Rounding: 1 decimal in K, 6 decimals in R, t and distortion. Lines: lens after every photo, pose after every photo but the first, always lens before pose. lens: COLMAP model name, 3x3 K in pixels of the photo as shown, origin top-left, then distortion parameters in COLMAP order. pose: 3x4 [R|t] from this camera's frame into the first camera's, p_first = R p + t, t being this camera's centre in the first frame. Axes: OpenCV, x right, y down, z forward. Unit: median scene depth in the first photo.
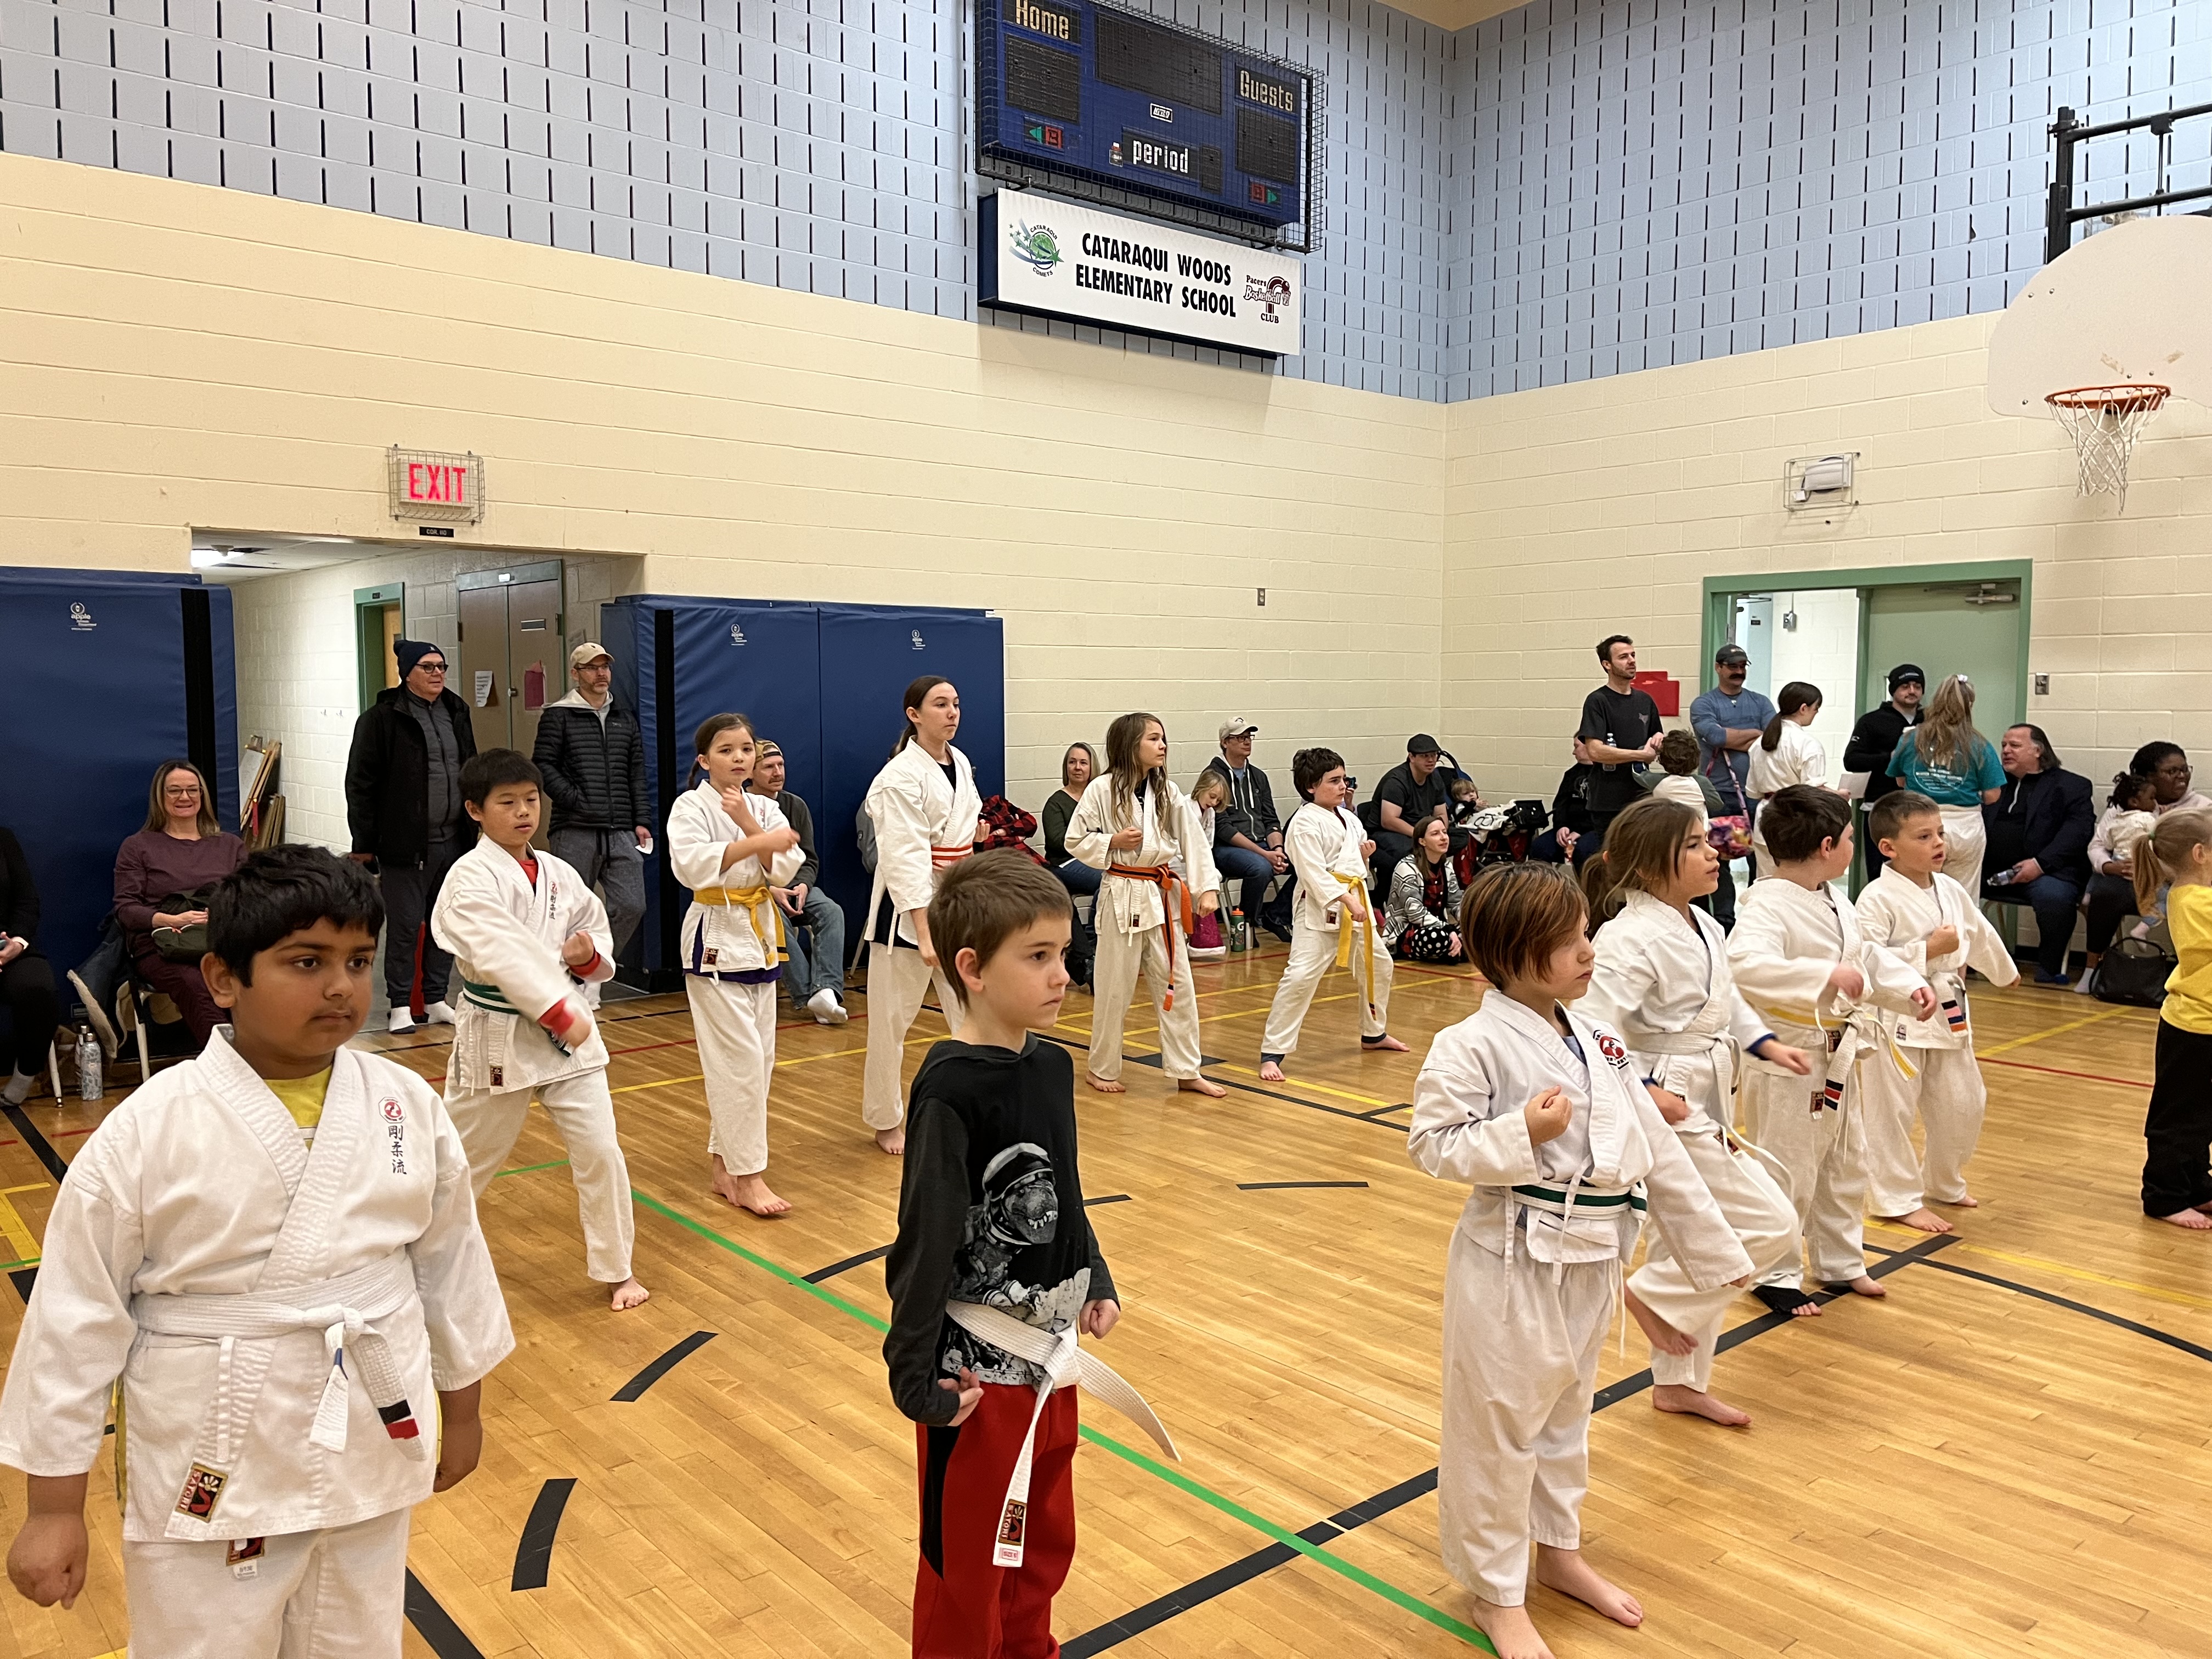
lens RADIAL K [[1662.8, 0, 1101.4], [0, 1662.8, 818.6], [0, 0, 1]] dist [0.013621, -0.032990]
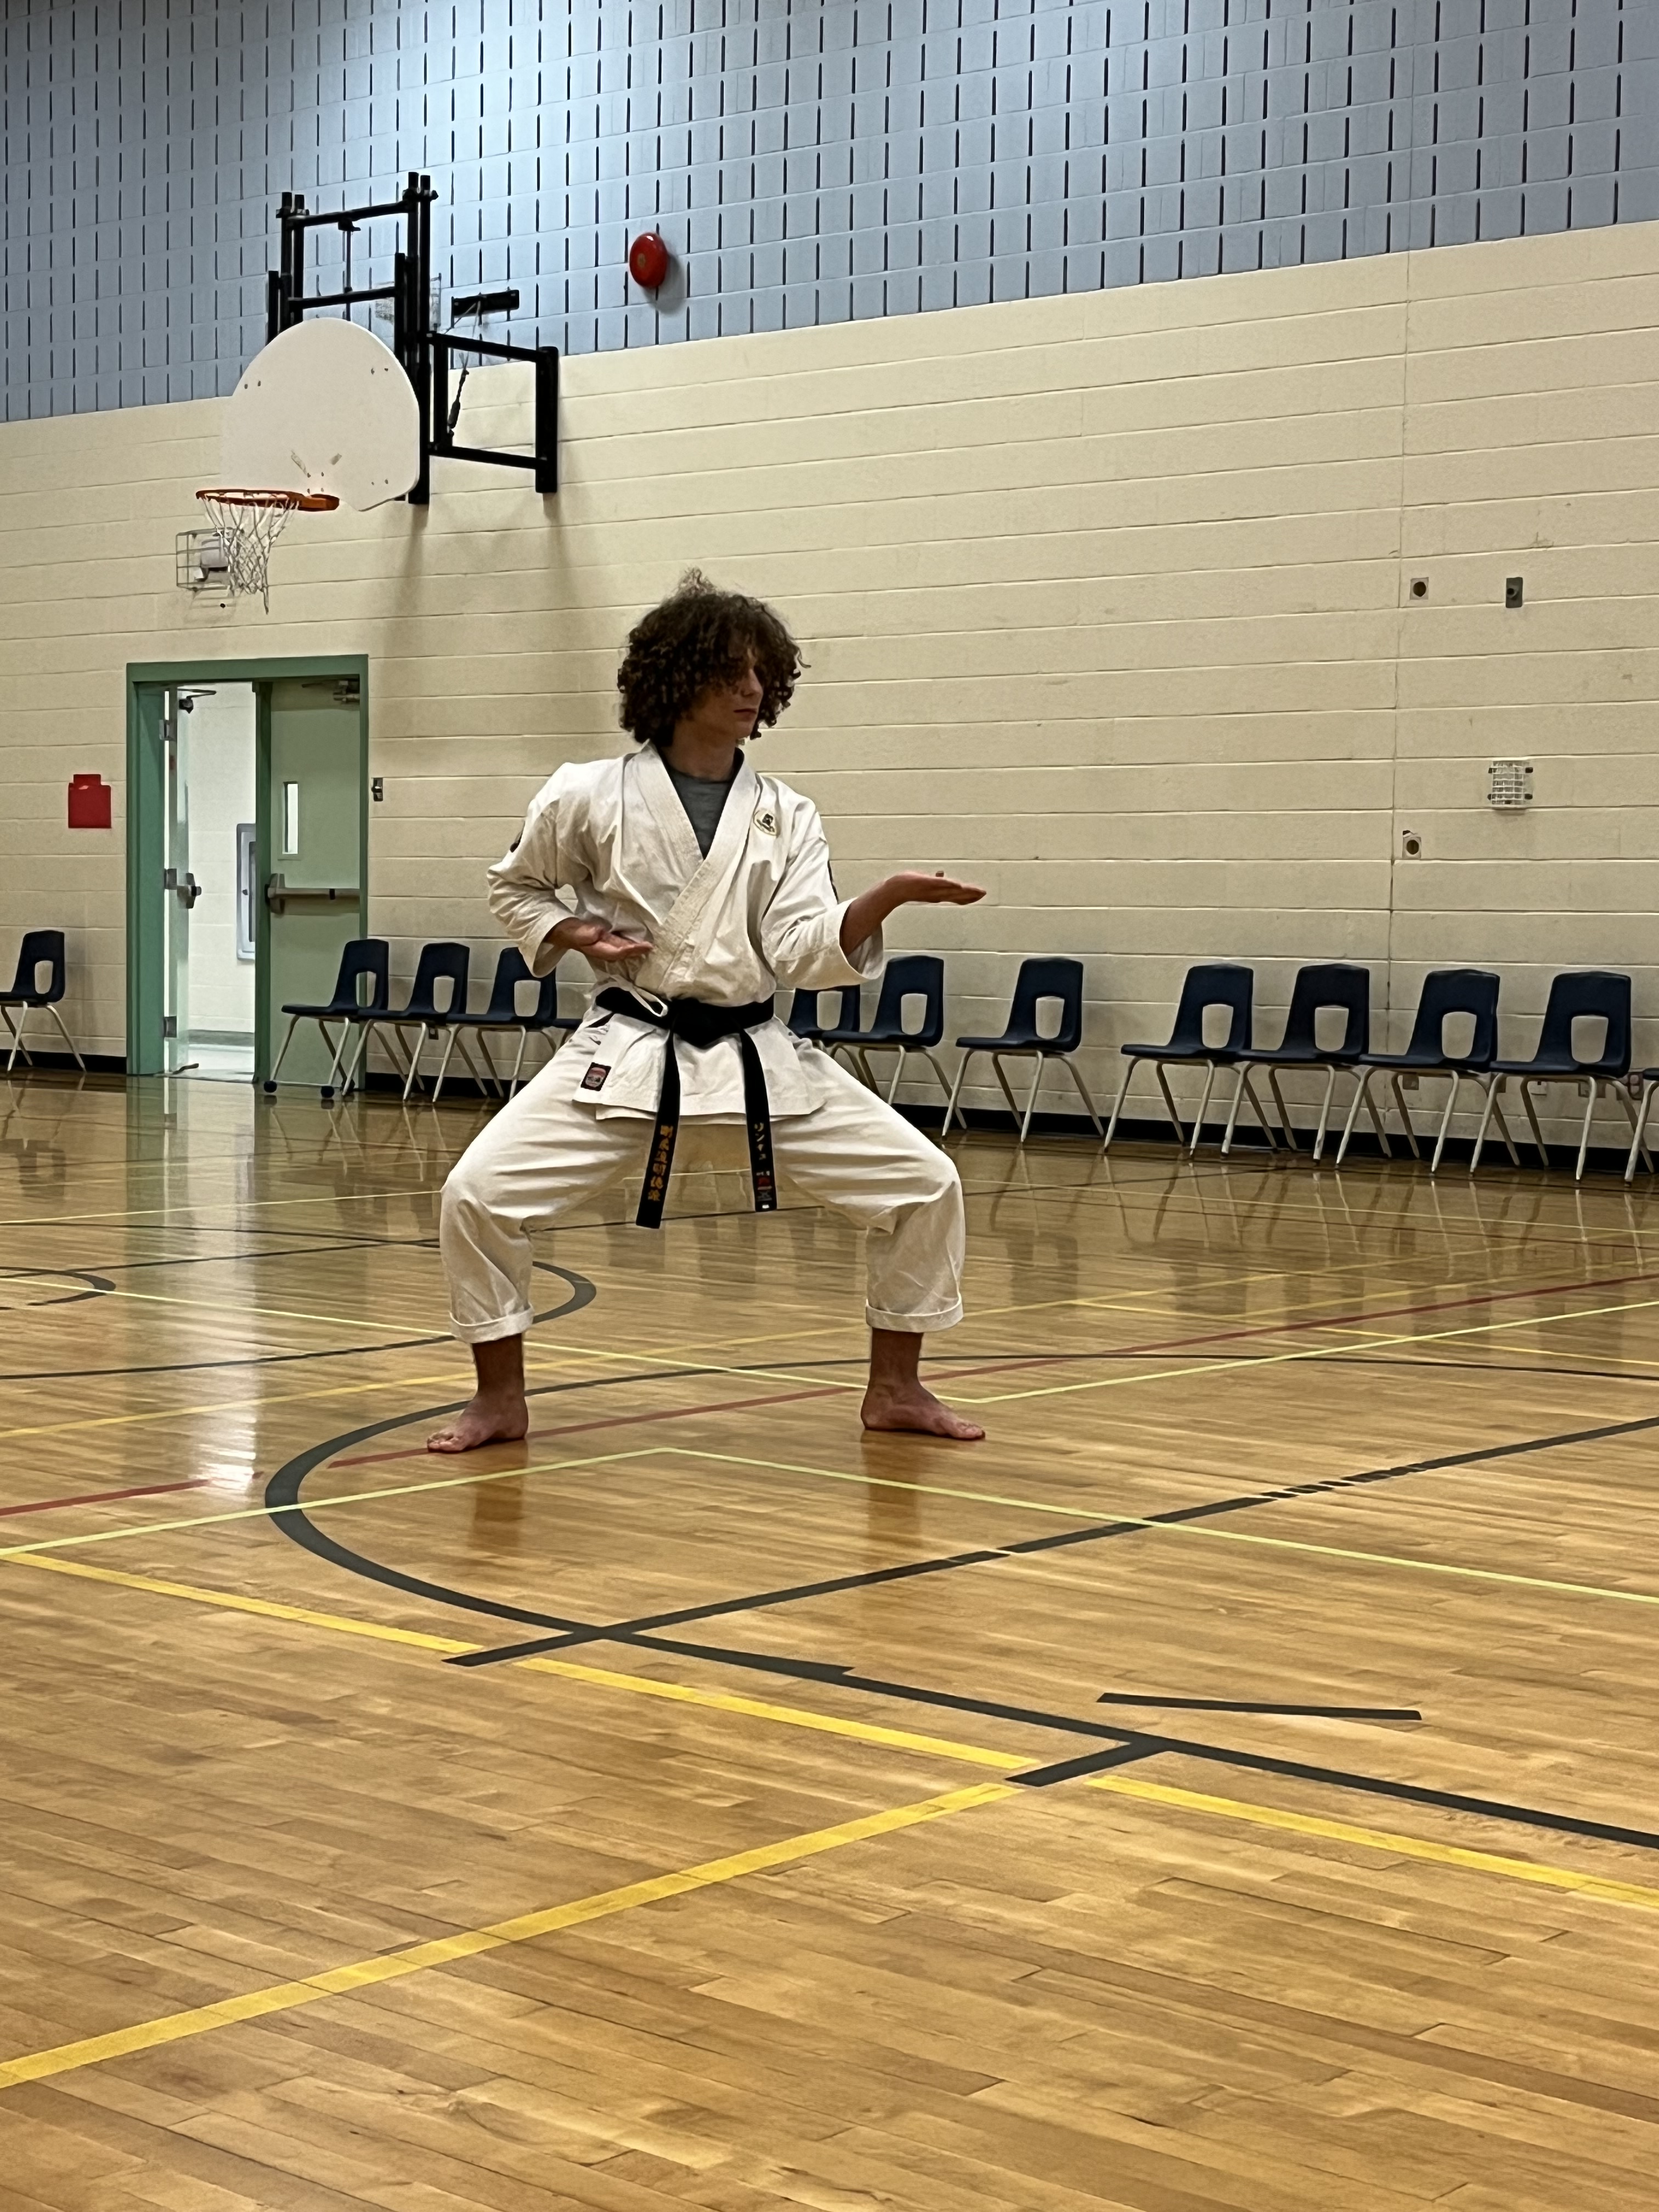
lens RADIAL K [[3592.6, 0, 890.7], [0, 3592.6, 1101.6], [0, 0, 1]] dist [0.075684, 0.000000]
pose [[0.984270, 0.015753, 0.175968, 0.449747], [-0.011289, 0.999589, -0.026339, 0.129838], [-0.176310, 0.023938, 0.984043, -0.927552]]
